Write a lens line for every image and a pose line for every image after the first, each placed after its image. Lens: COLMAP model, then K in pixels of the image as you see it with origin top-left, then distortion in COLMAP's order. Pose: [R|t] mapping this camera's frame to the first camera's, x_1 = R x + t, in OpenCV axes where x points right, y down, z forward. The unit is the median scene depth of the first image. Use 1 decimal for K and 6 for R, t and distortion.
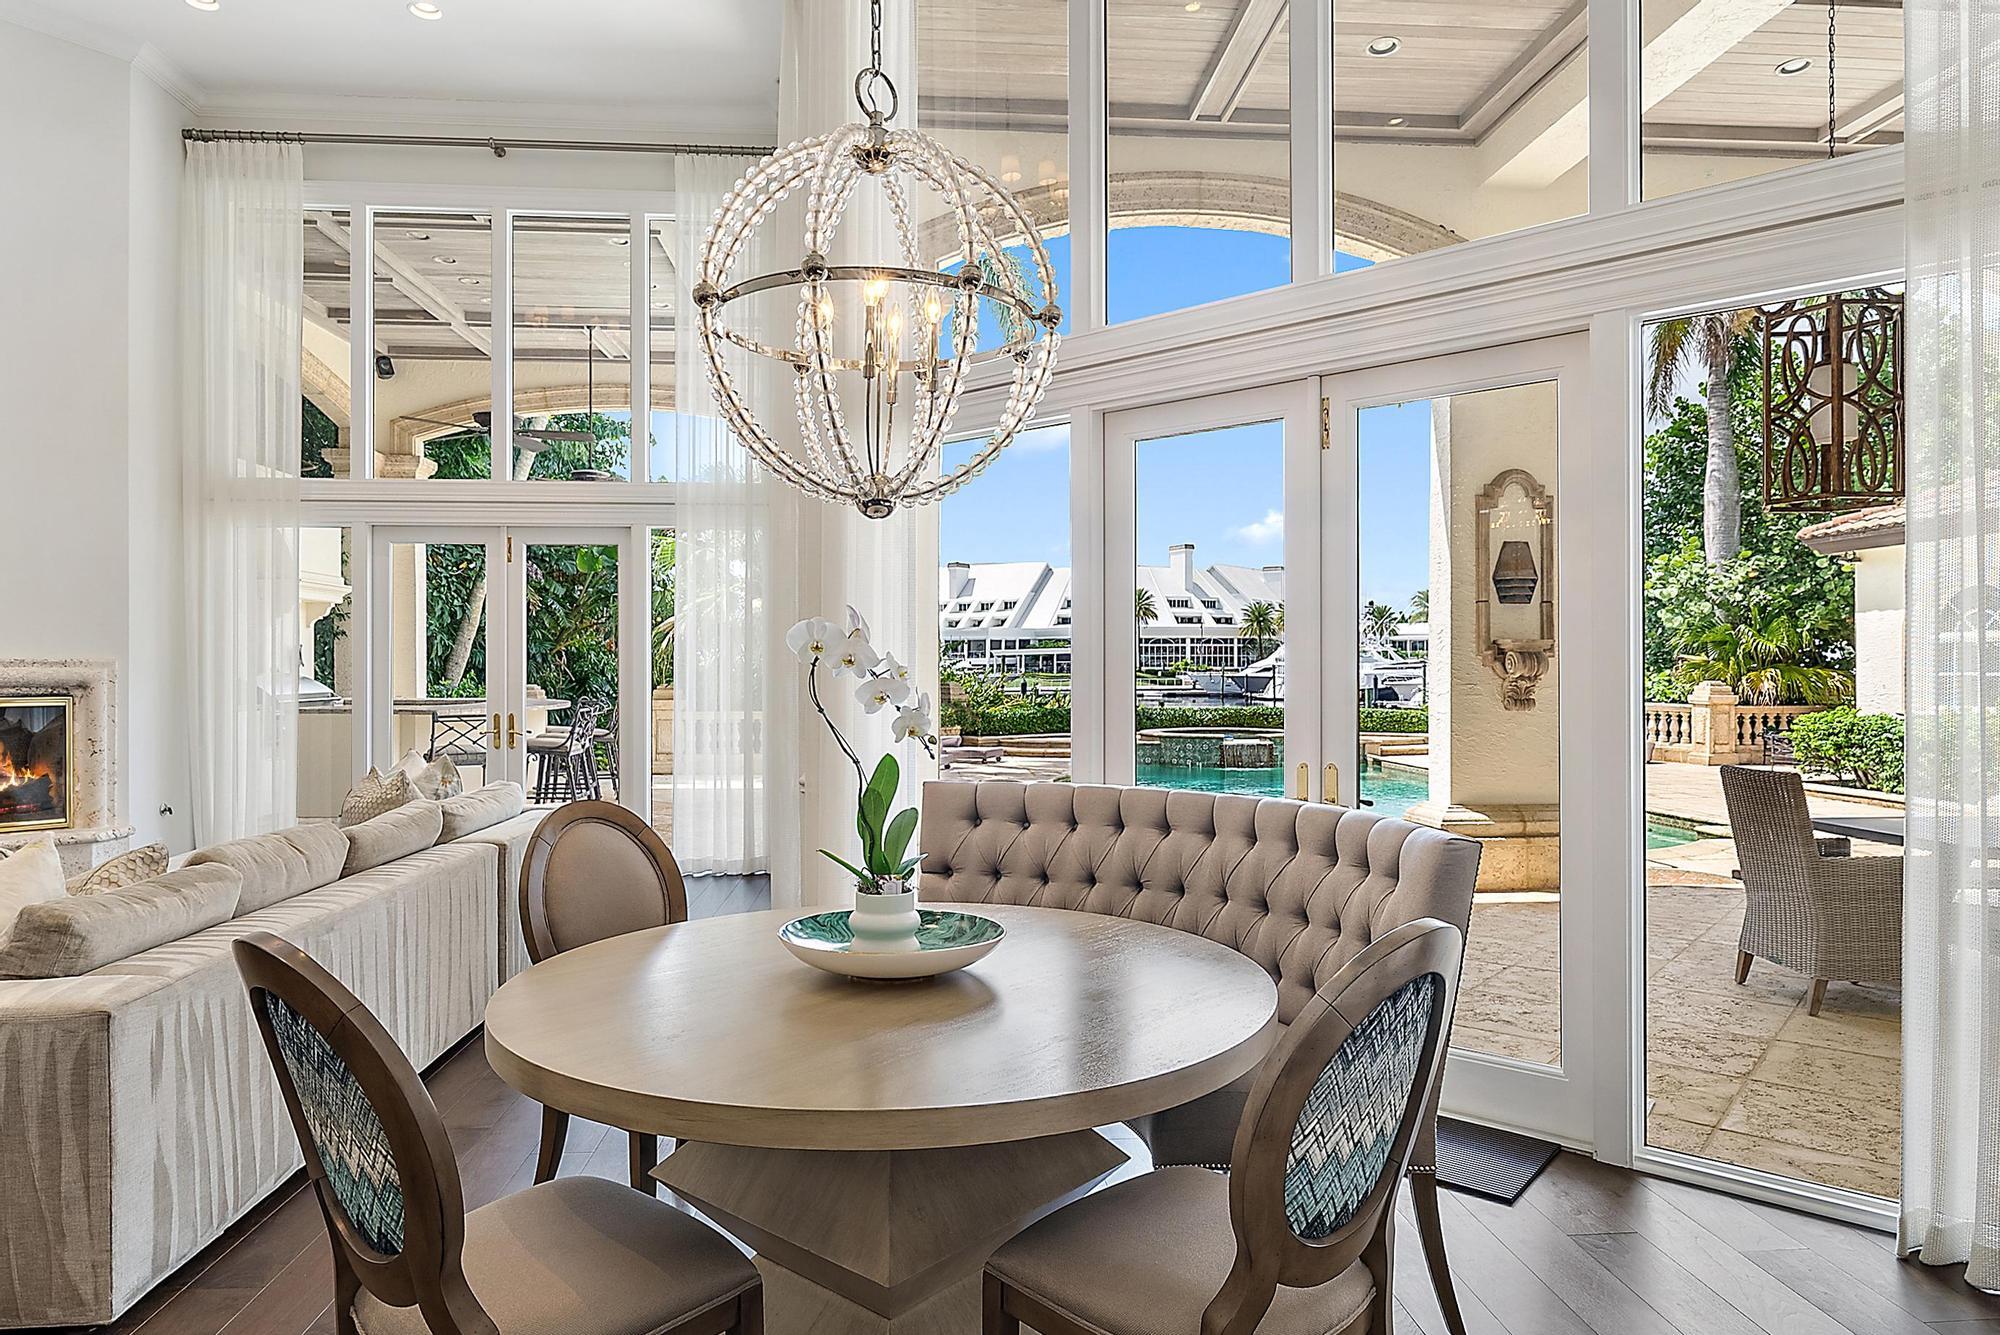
lens RADIAL K [[1210.5, 0, 1002.8], [0, 1210.5, 666.7], [0, 0, 1]] dist [-0.009627, 0.002056]
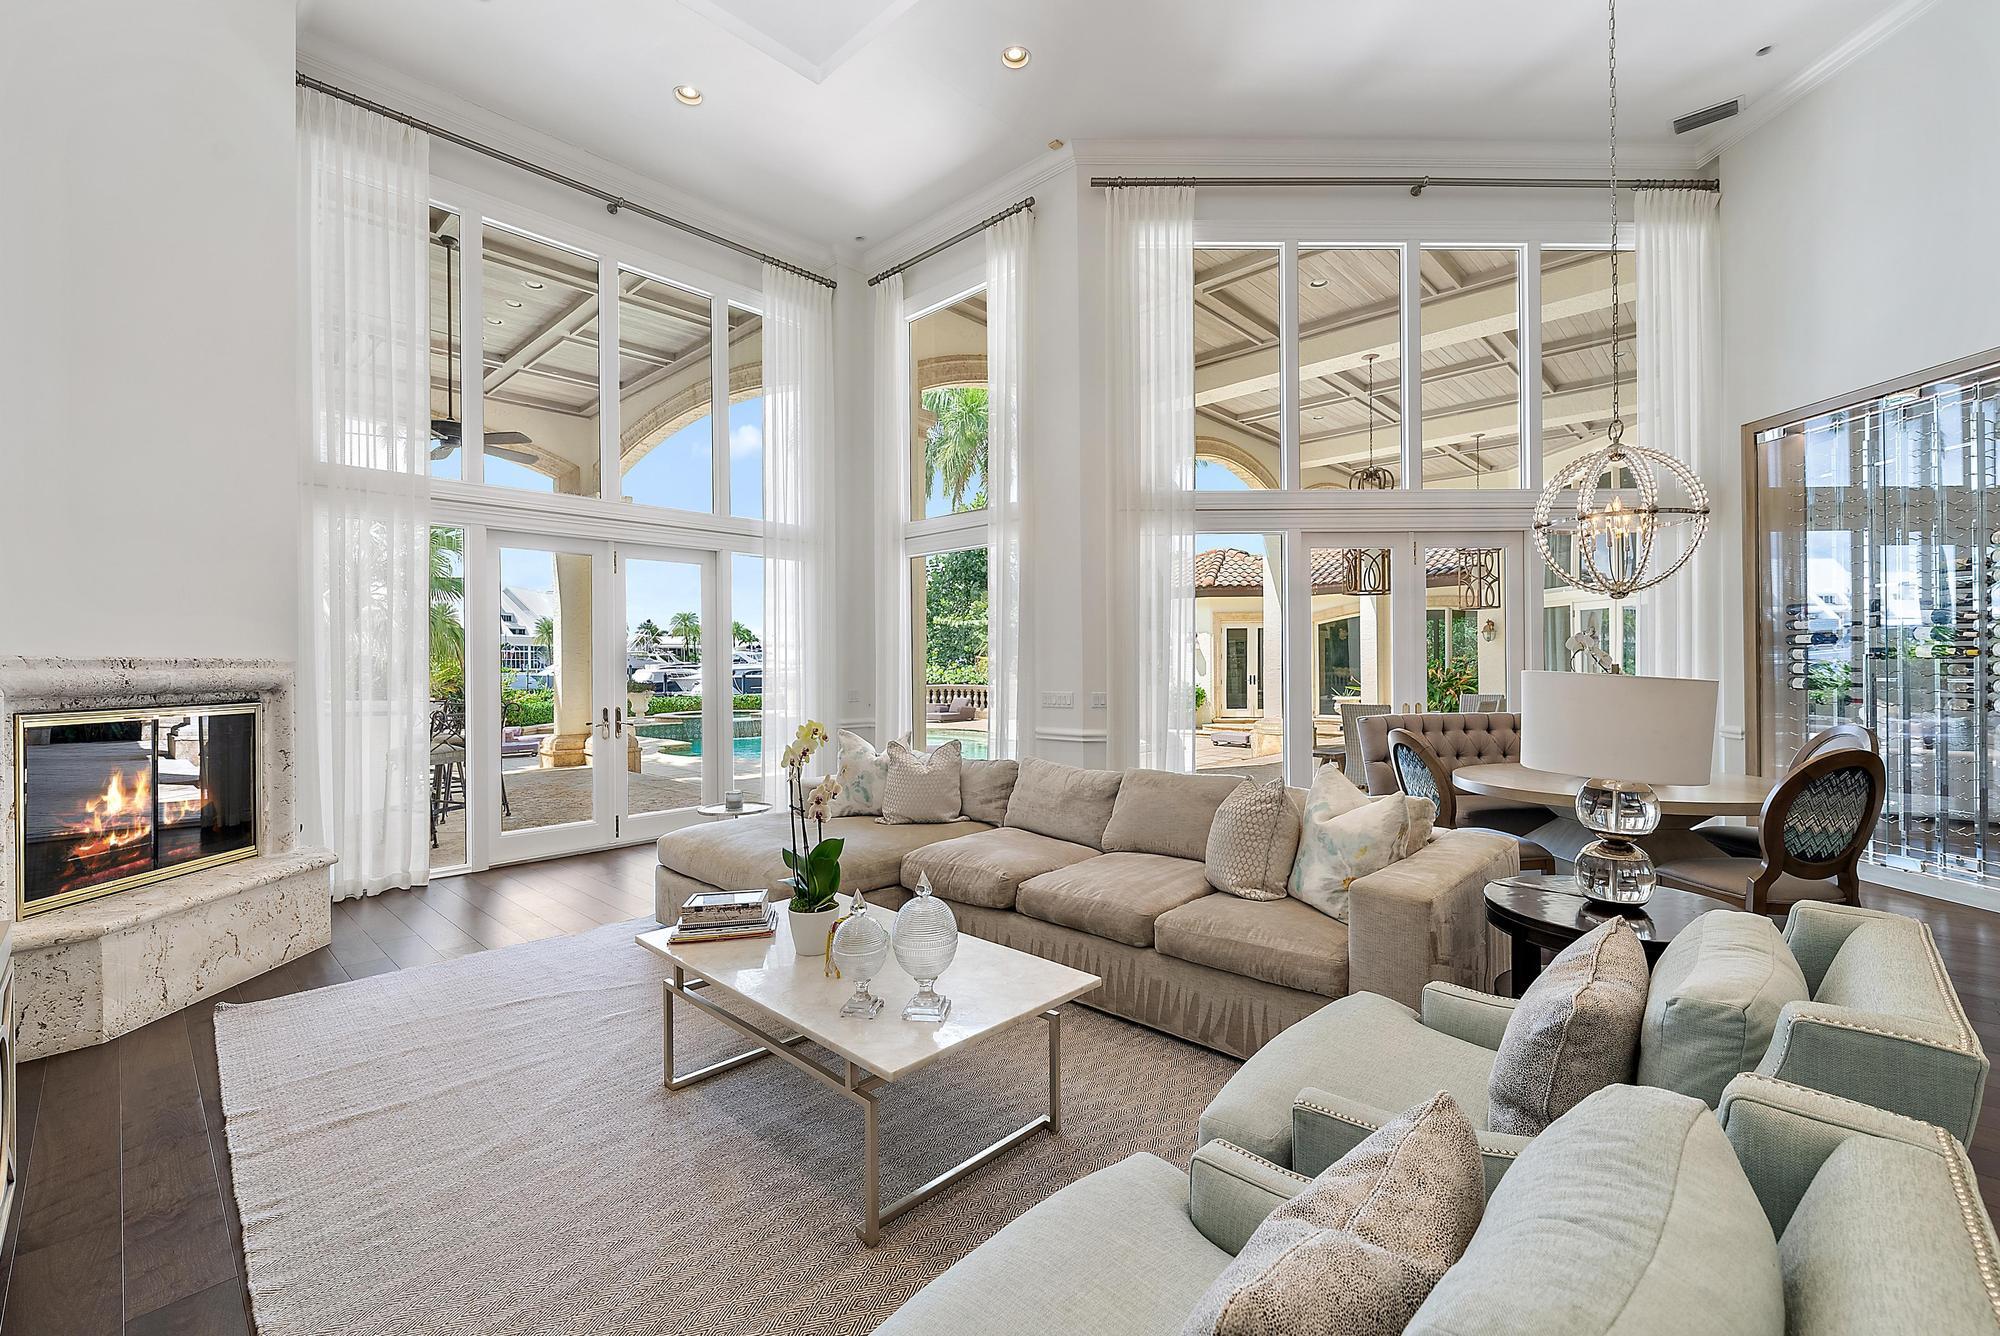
lens RADIAL K [[836.5, 0, 1006.7], [0, 836.5, 663.3], [0, 0, 1]] dist [0.001574, 0.000298]
pose [[0.745666, -0.003737, 0.666310, -0.688939], [0.006607, 0.999977, -0.001786, 0.001561], [-0.666287, 0.005733, 0.745673, 0.179493]]
